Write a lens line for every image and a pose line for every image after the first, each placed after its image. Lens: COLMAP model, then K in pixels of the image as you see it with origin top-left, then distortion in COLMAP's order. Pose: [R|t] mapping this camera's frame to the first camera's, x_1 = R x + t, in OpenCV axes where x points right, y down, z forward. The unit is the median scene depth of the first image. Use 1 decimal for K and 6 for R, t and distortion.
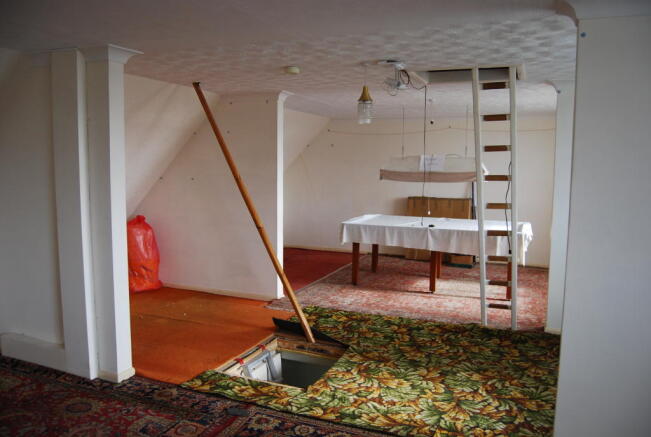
lens RADIAL K [[510.6, 0, 323.0], [0, 510.6, 218.8], [0, 0, 1]] dist [-0.070190, 0.000737]
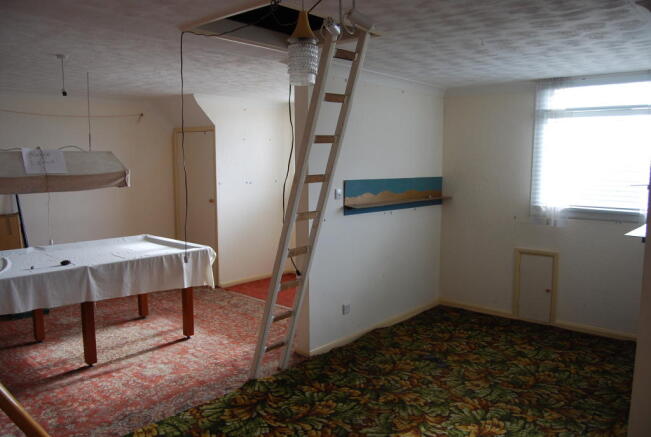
lens RADIAL K [[510.6, 0, 323.3], [0, 510.6, 216.9], [0, 0, 1]] dist [-0.070190, 0.000737]
pose [[0.320392, -0.105577, 0.941383, -0.404553], [0.102743, 0.991780, 0.076262, -0.087968], [-0.941697, 0.072287, 0.328606, 0.803826]]
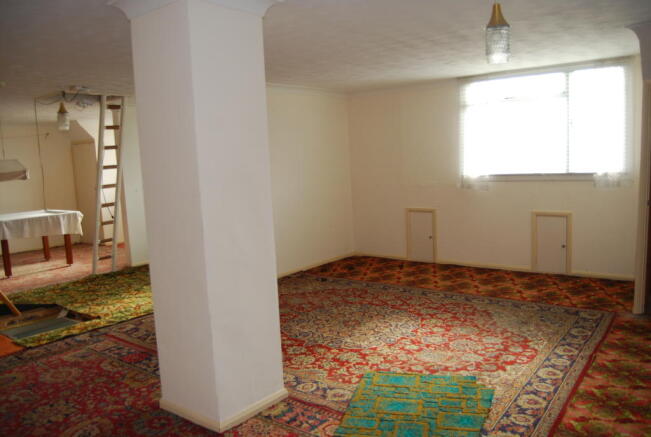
lens RADIAL K [[510.6, 0, 328.4], [0, 510.6, 223.7], [0, 0, 1]] dist [-0.070190, 0.000737]
pose [[0.250743, -0.137216, 0.958280, -1.039289], [0.149192, 0.983554, 0.101798, 0.030433], [-0.956488, 0.117443, 0.267090, -0.007708]]
